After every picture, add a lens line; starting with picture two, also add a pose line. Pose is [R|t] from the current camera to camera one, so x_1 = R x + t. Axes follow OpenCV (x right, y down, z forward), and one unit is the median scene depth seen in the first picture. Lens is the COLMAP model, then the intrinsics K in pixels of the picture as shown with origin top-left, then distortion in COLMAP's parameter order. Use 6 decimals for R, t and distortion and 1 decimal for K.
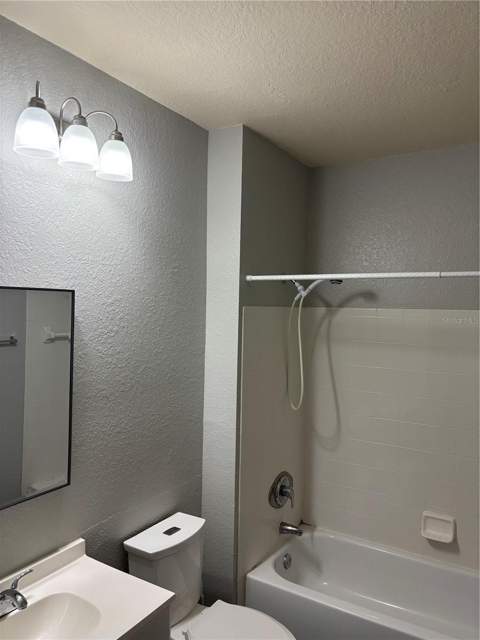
lens RADIAL K [[474.5, 0, 240.0], [0, 474.5, 320.0], [0, 0, 1]] dist [0.019933, -0.004018]
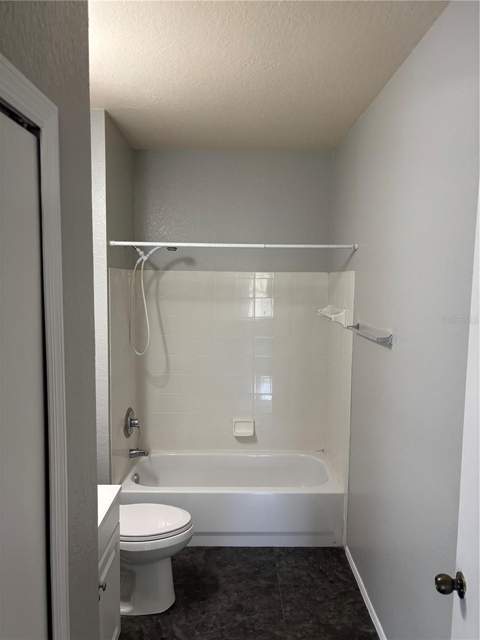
lens RADIAL K [[490.7, 0, 240.0], [0, 490.7, 320.0], [0, 0, 1]] dist [-0.004349, -0.001960]
pose [[0.838511, -0.048052, 0.542761, -0.341025], [0.014803, 0.997745, 0.065465, 0.023219], [-0.544683, -0.046858, 0.837332, -0.175948]]
